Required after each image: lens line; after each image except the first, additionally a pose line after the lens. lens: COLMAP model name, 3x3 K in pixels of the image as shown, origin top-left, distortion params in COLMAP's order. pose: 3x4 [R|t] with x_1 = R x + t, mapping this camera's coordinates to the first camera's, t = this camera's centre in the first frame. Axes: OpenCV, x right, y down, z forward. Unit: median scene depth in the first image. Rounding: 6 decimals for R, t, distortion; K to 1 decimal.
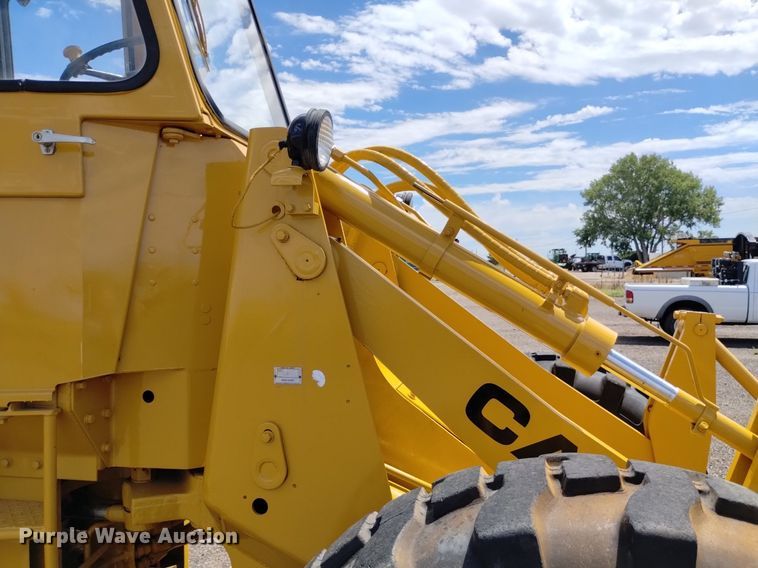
lens RADIAL K [[645.3, 0, 379.0], [0, 645.3, 284.0], [0, 0, 1]] dist [0.048561, -0.054556]
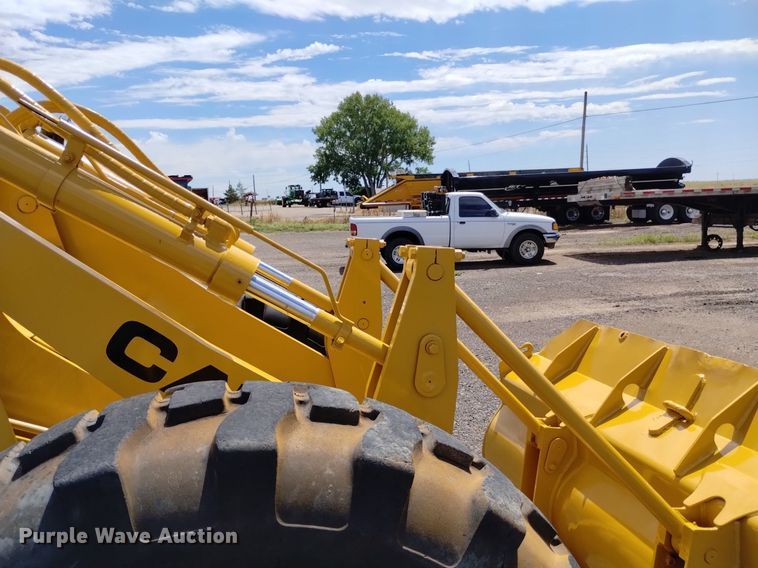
lens RADIAL K [[645.3, 0, 379.0], [0, 645.3, 284.0], [0, 0, 1]] dist [0.048561, -0.054556]
pose [[0.922663, -0.068626, 0.379452, 0.003522], [0.031790, 0.994224, 0.102511, 0.000351], [-0.384295, -0.082520, 0.919515, -0.000076]]
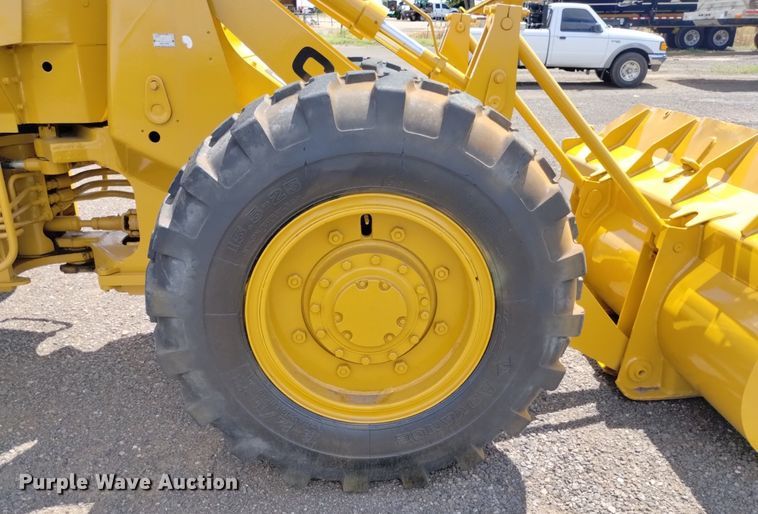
lens RADIAL K [[648.5, 0, 376.2], [0, 648.5, 292.8], [0, 0, 1]] dist [0.069031, -0.095260]
pose [[0.968002, -0.084017, 0.236461, -0.001900], [-0.008299, 0.931054, 0.364787, 0.003124], [-0.250806, -0.355077, 0.900565, -0.014209]]
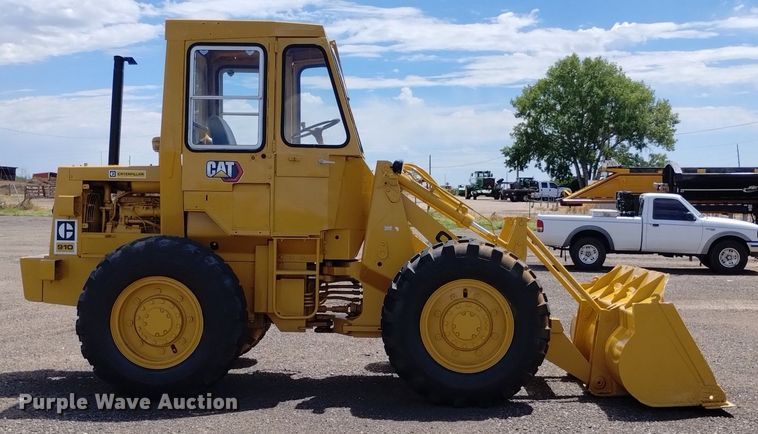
lens RADIAL K [[927.8, 0, 379.0], [0, 927.8, 217.0], [0, 0, 1]] dist [0.082443, -0.018551]
pose [[0.987479, 0.018564, 0.156656, -0.024682], [-0.019050, 0.999817, 0.001601, 0.001713], [-0.156597, -0.004566, 0.987652, -0.101548]]
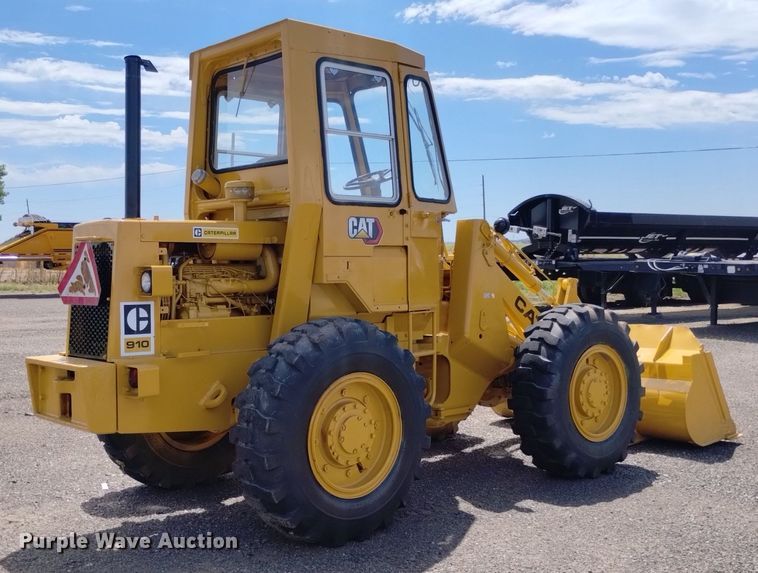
lens RADIAL K [[921.6, 0, 379.0], [0, 921.6, 286.5], [0, 0, 1]] dist [0.097445, -0.019222]
pose [[0.602242, -0.014861, 0.798176, -0.101850], [0.007476, 0.999888, 0.012975, 0.000762], [-0.798279, -0.001847, 0.602285, -0.033505]]
